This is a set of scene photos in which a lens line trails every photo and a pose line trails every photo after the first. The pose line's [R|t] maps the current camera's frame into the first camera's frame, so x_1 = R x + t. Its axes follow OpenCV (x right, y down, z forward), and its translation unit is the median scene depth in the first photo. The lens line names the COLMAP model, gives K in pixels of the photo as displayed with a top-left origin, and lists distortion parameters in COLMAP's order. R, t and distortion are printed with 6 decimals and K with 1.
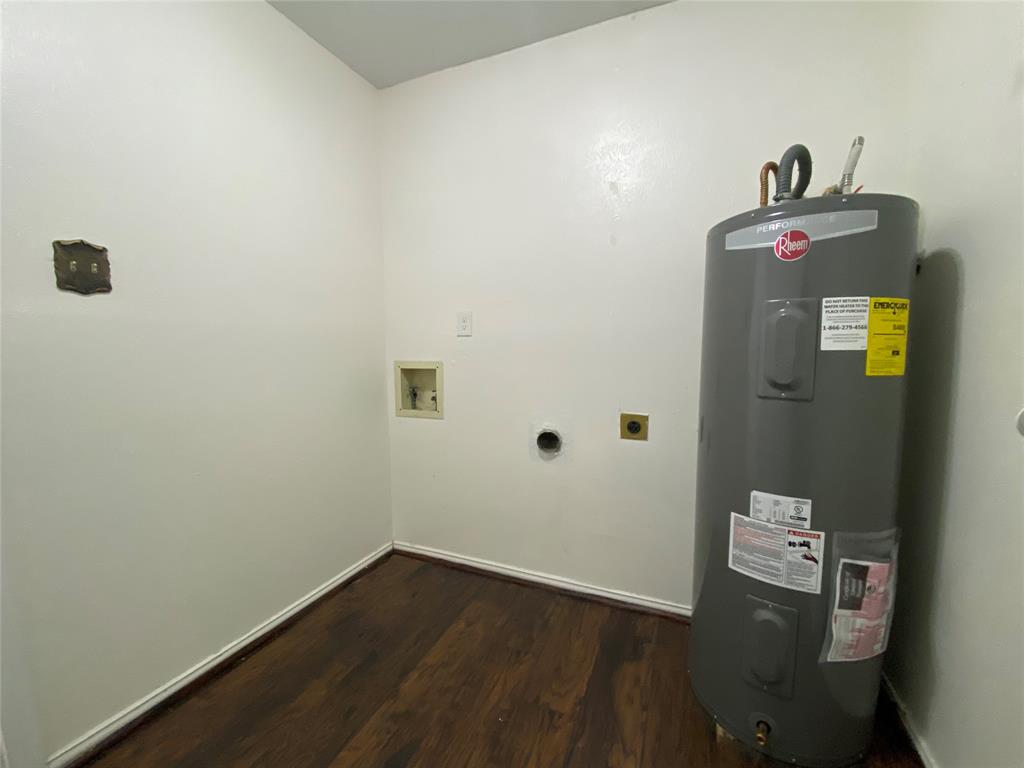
lens RADIAL K [[403.6, 0, 509.4], [0, 403.6, 383.7], [0, 0, 1]] dist [-0.007753, -0.004979]
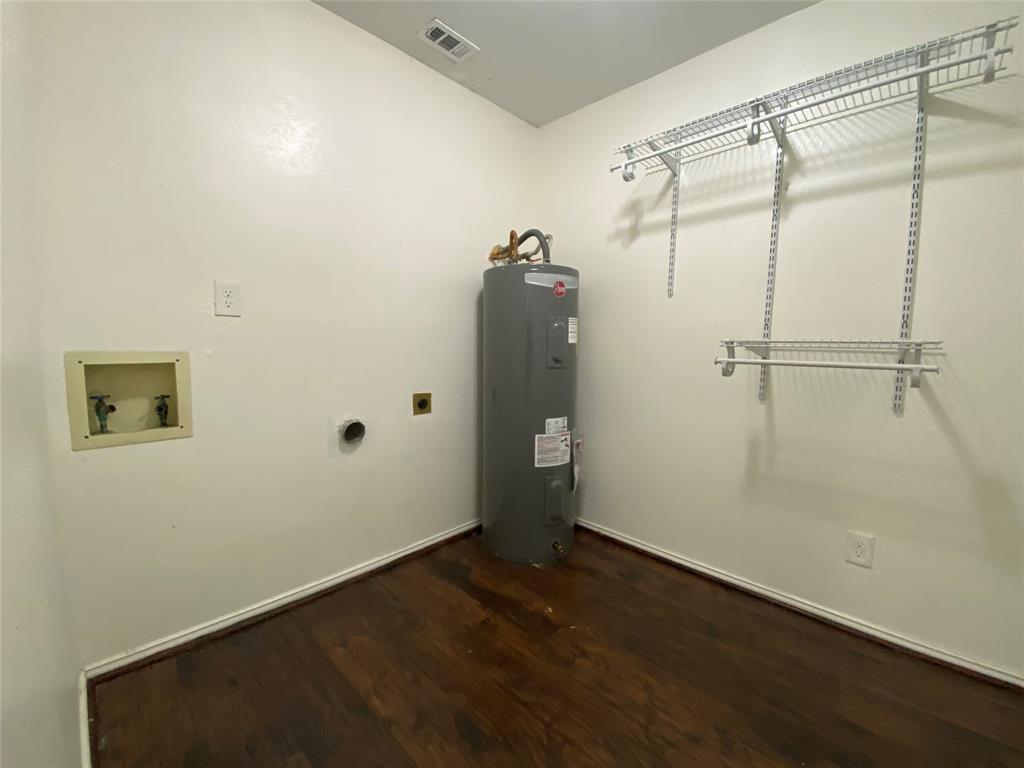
lens RADIAL K [[403.6, 0, 505.6], [0, 403.6, 380.8], [0, 0, 1]] dist [-0.007753, -0.004979]
pose [[0.374847, -0.068819, 0.924529, -0.809784], [0.064886, 0.996743, 0.047886, -0.005191], [-0.924813, 0.042039, 0.378092, 0.333389]]
